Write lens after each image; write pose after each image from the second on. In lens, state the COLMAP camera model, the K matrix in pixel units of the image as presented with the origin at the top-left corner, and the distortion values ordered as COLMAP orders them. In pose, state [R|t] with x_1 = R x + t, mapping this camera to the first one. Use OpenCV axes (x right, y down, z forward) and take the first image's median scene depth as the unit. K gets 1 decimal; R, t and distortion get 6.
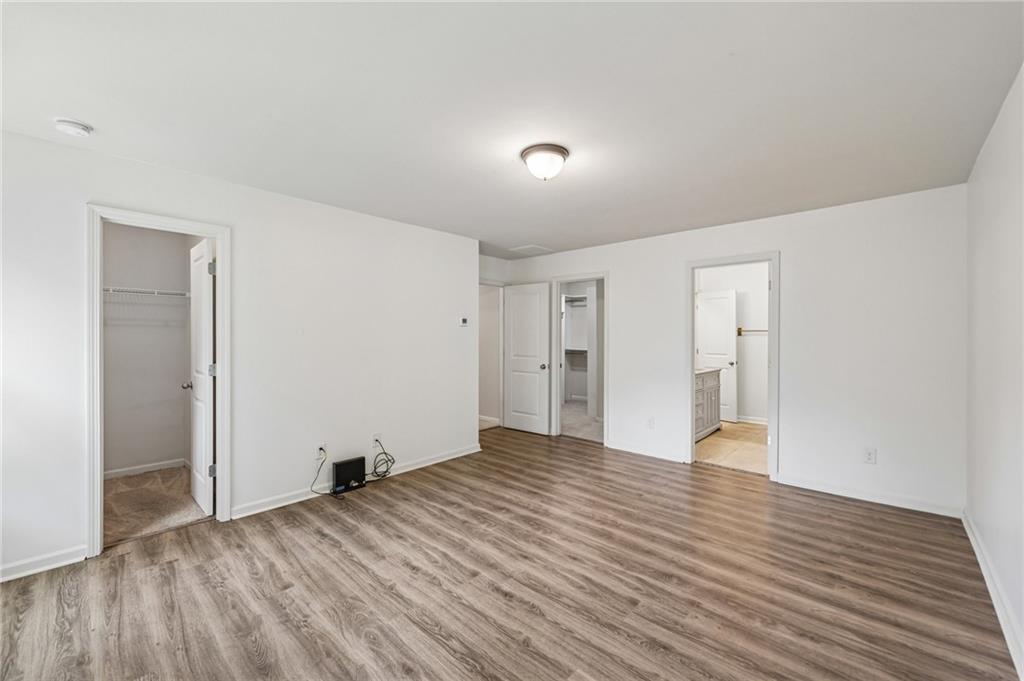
lens RADIAL K [[407.3, 0, 513.1], [0, 407.3, 338.5], [0, 0, 1]] dist [0.002322, 0.000172]
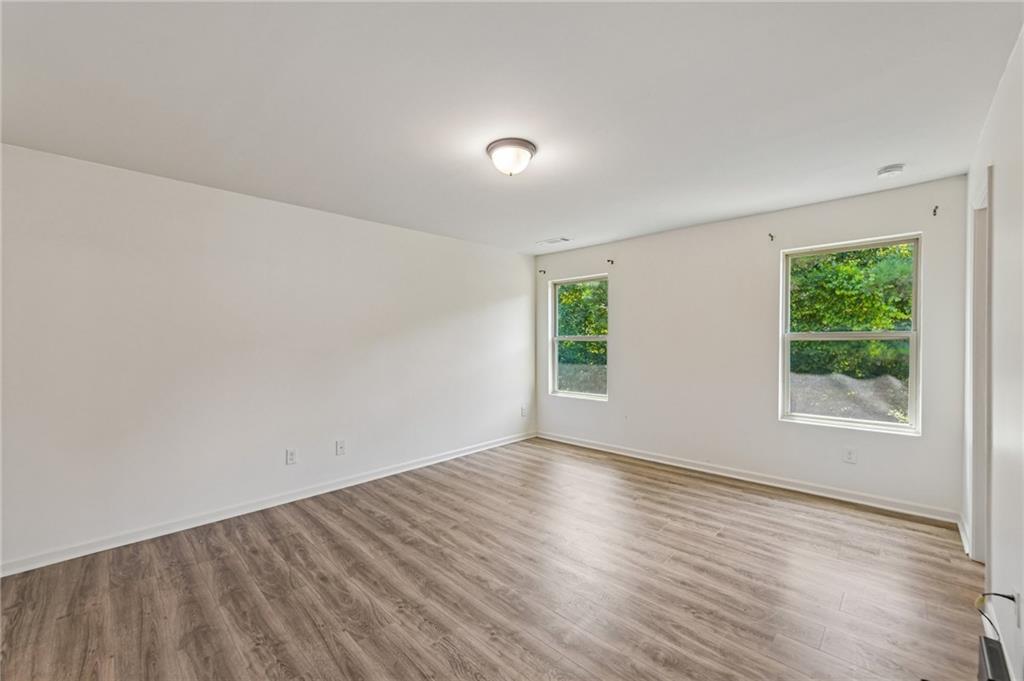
lens RADIAL K [[407.3, 0, 511.2], [0, 407.3, 340.5], [0, 0, 1]] dist [0.002322, 0.000172]
pose [[-0.999580, 0.007757, 0.027929, 0.051010], [0.007917, 0.999953, 0.005638, -0.007654], [-0.027884, 0.005857, -0.999594, 2.162411]]
